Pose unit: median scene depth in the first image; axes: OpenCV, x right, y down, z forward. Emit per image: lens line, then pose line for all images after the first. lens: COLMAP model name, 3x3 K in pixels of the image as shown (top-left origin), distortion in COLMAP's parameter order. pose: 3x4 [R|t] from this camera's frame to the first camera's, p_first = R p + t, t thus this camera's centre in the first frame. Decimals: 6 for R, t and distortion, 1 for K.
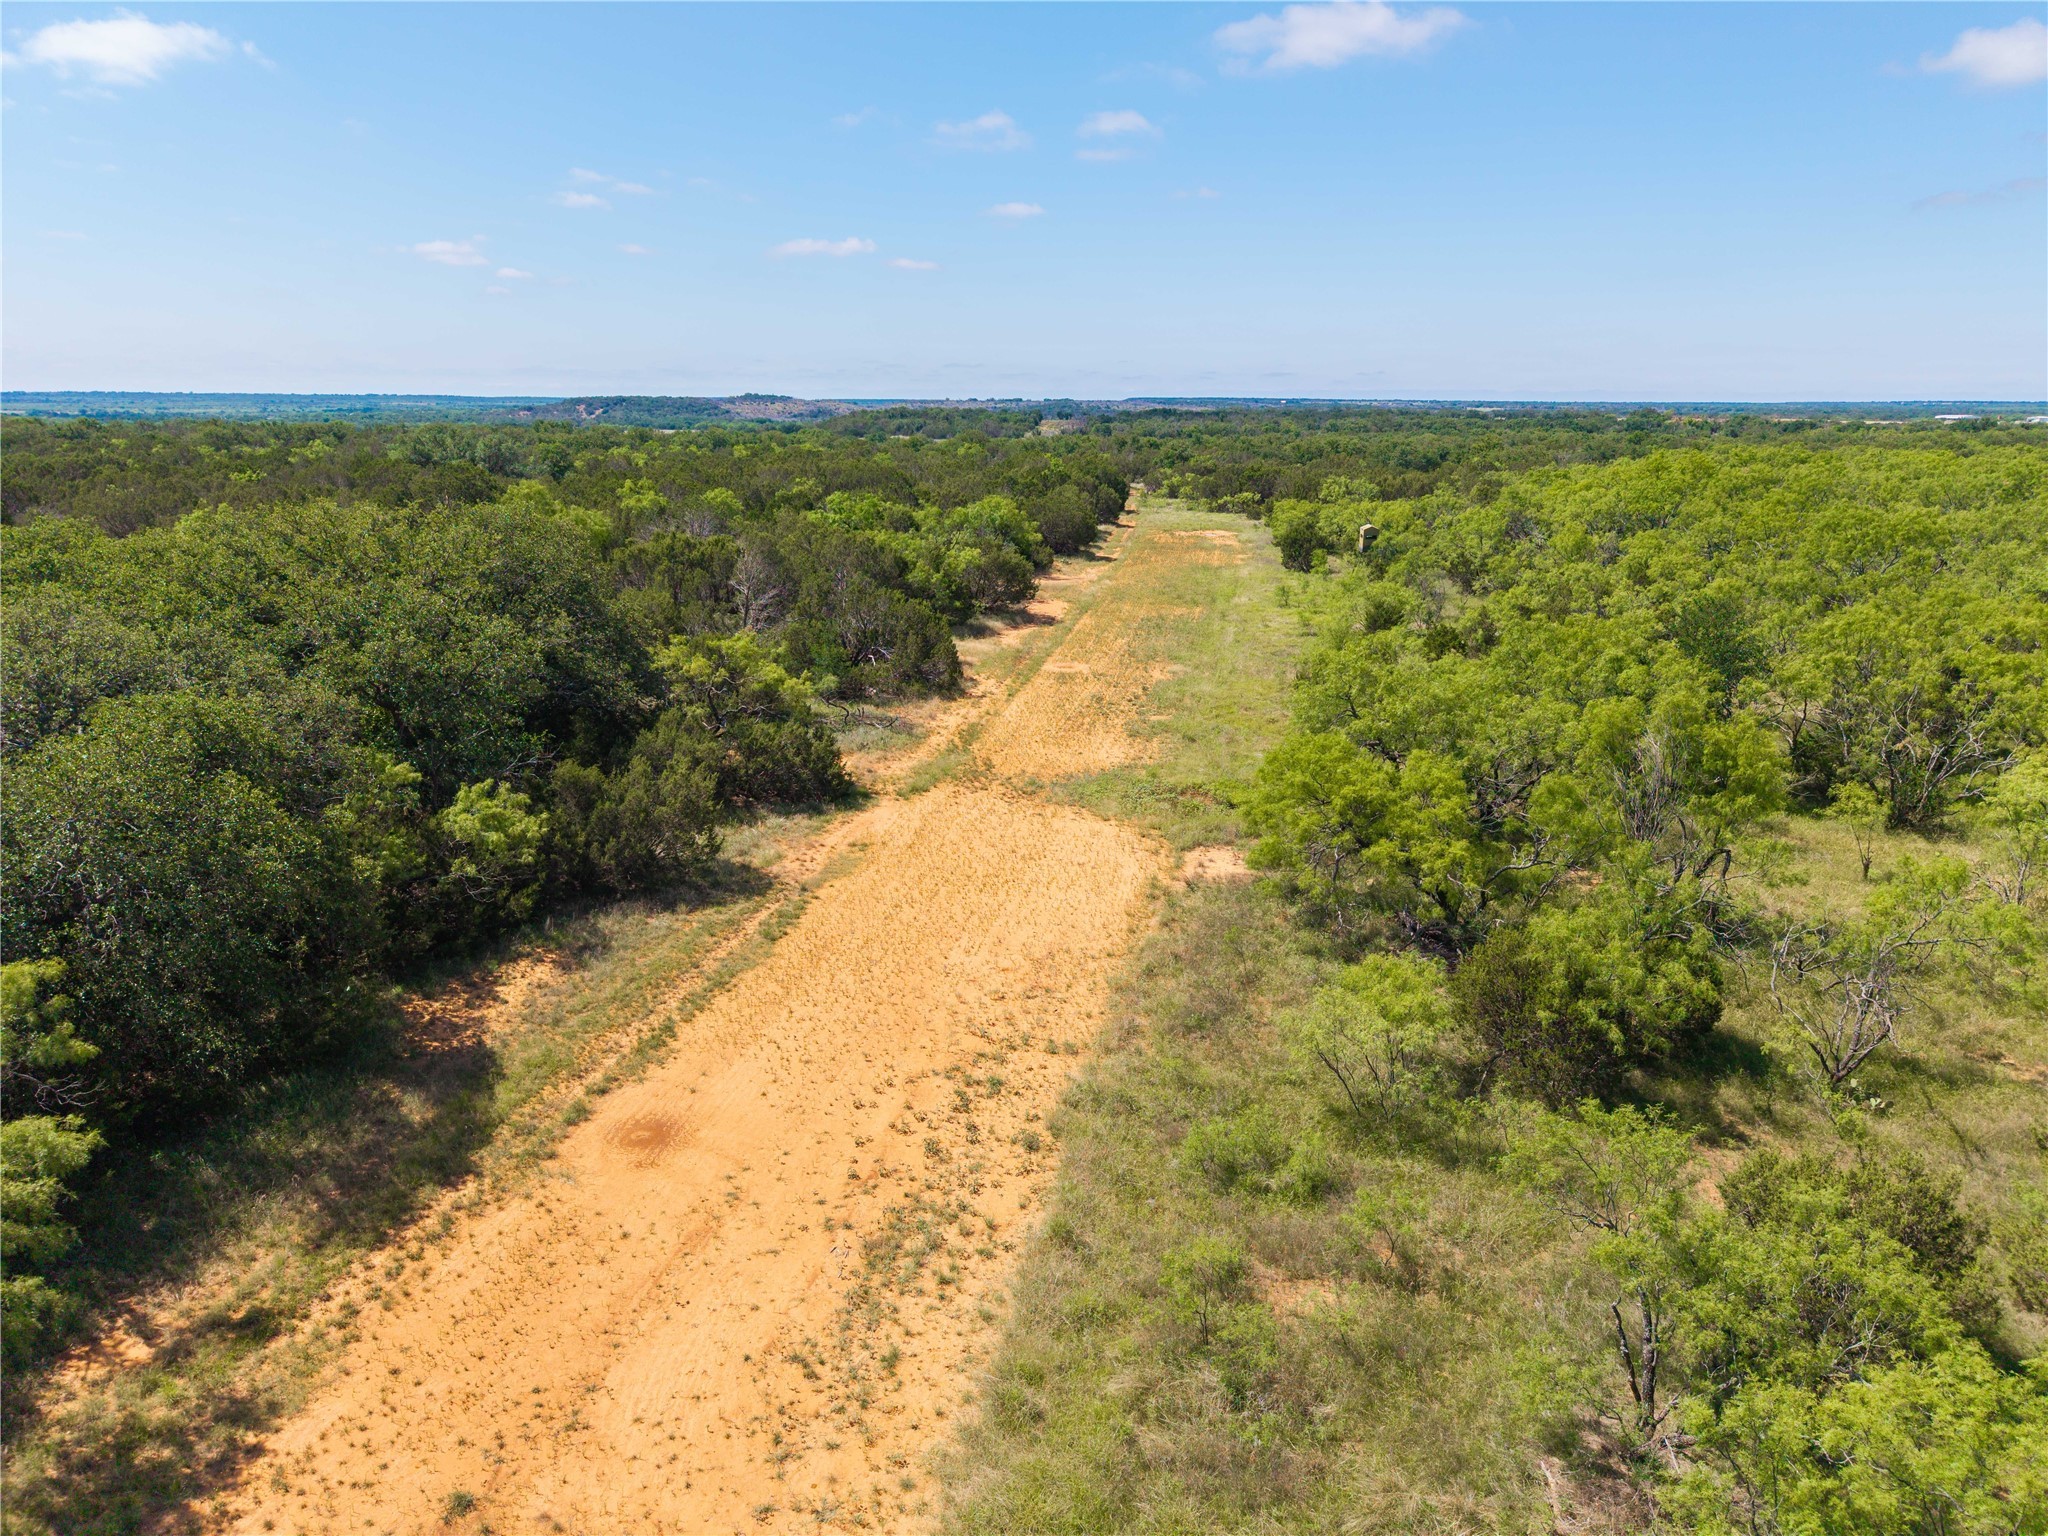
lens RADIAL K [[1441.4, 0, 1024.0], [0, 1441.4, 768.0], [0, 0, 1]] dist [0.107349, -0.139110]
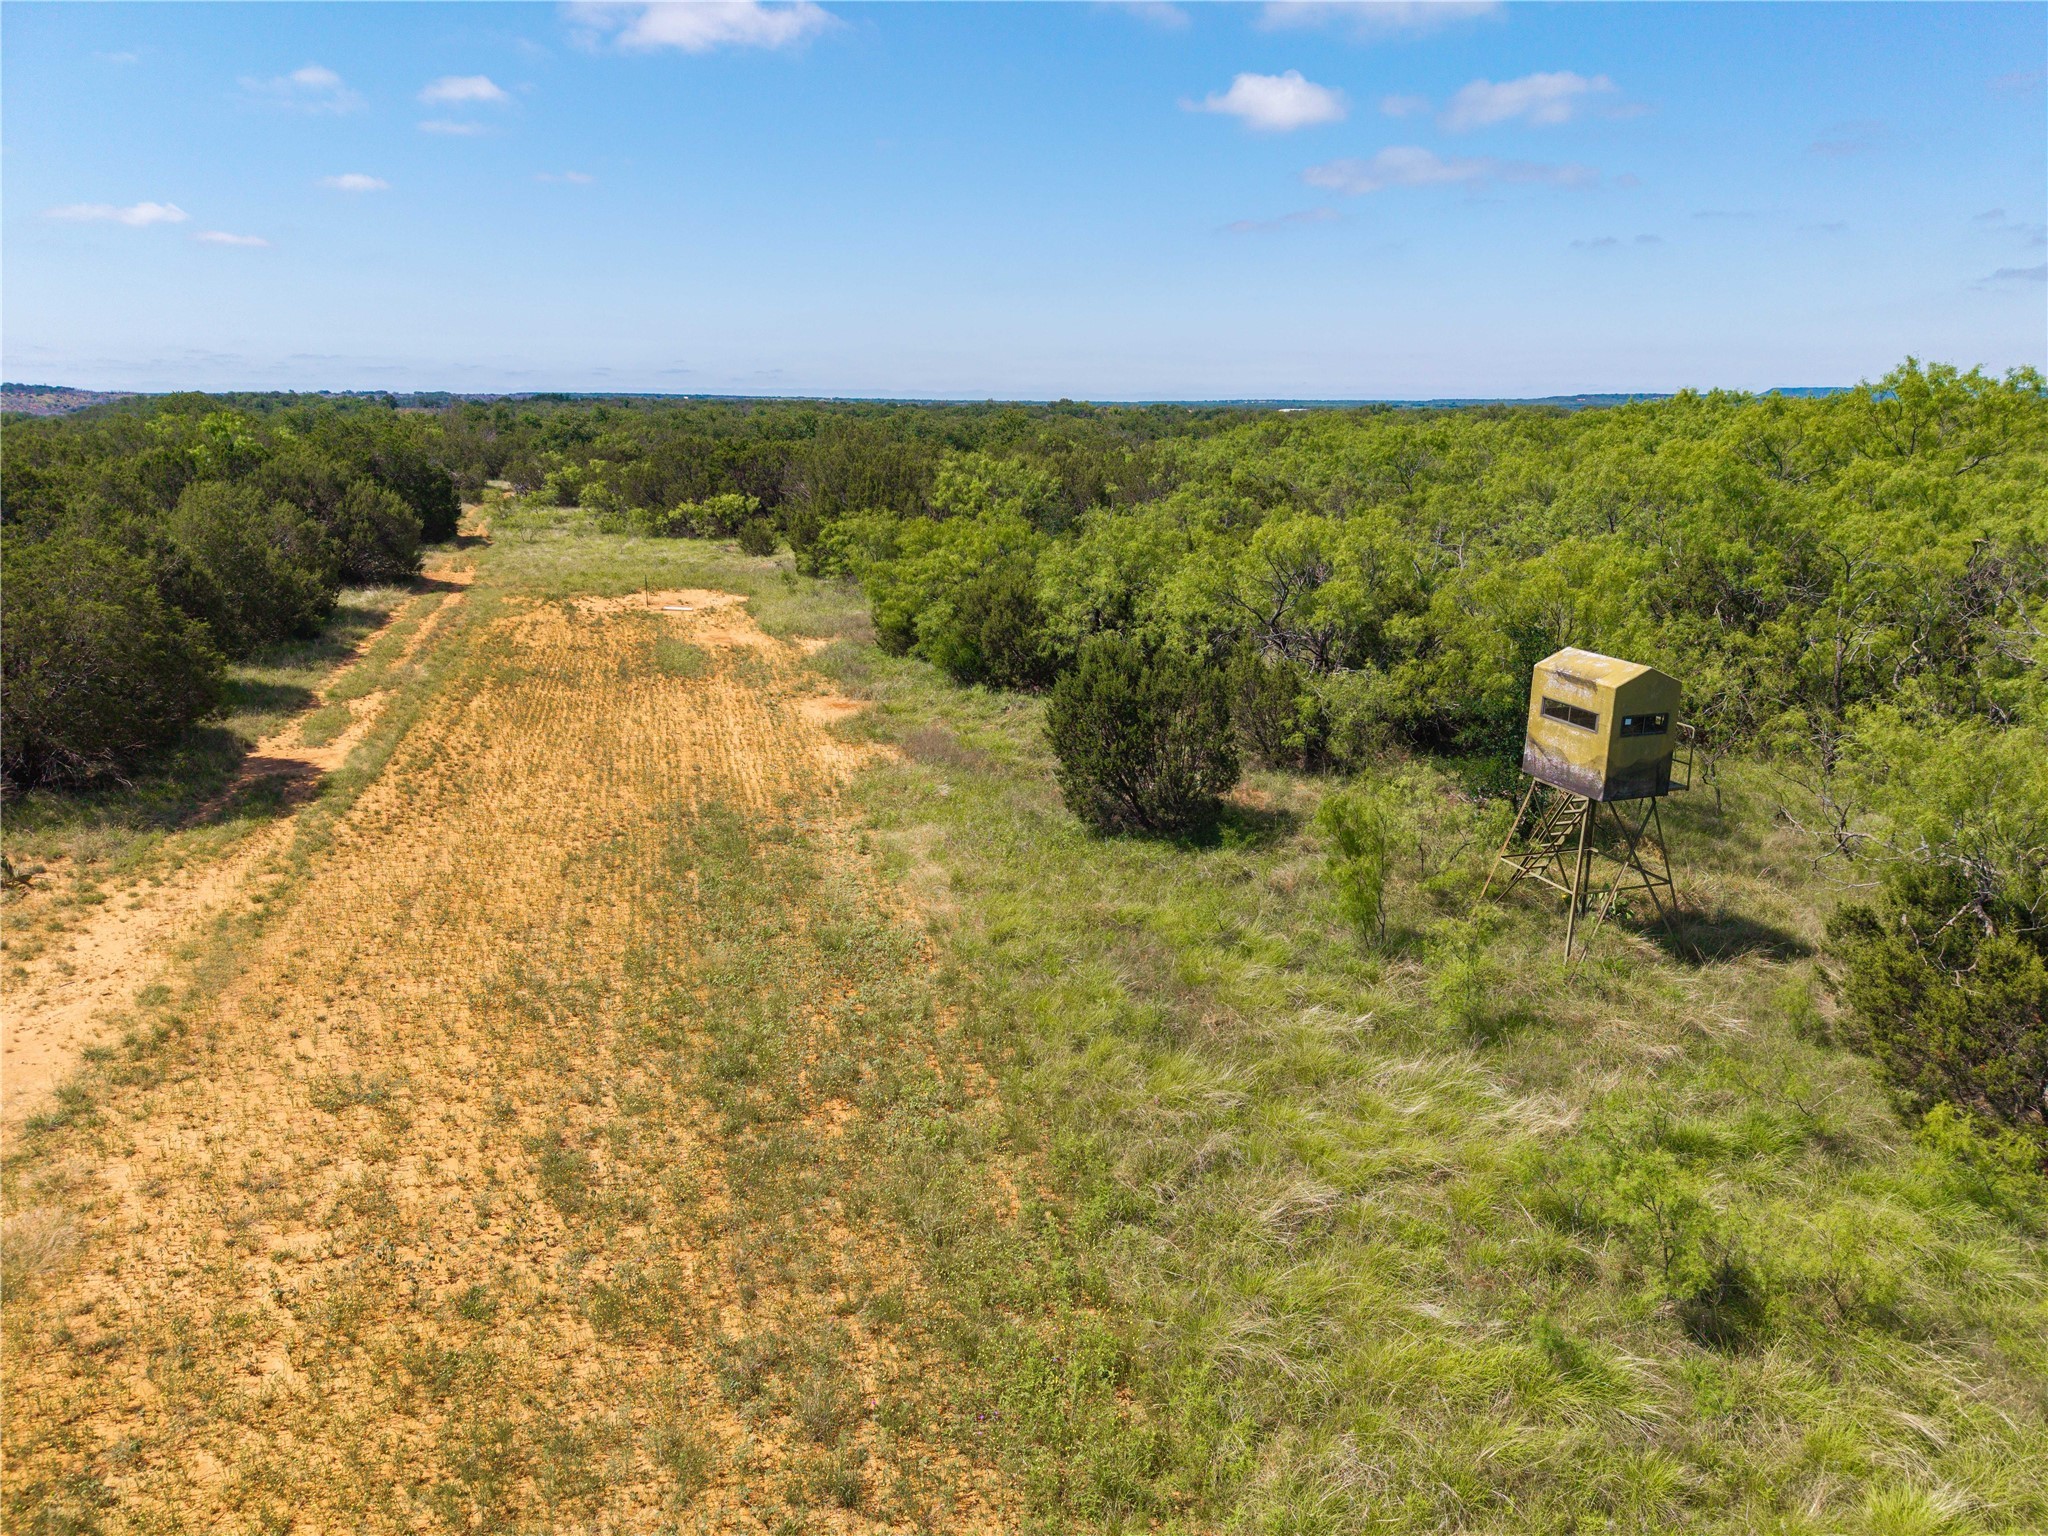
lens RADIAL K [[1441.4, 0, 1024.0], [0, 1441.4, 768.0], [0, 0, 1]] dist [0.107349, -0.139110]
pose [[0.923393, -0.099114, 0.370839, 0.049774], [0.098576, 0.994919, 0.020457, -0.086658], [-0.370982, 0.017666, 0.928472, 0.450301]]
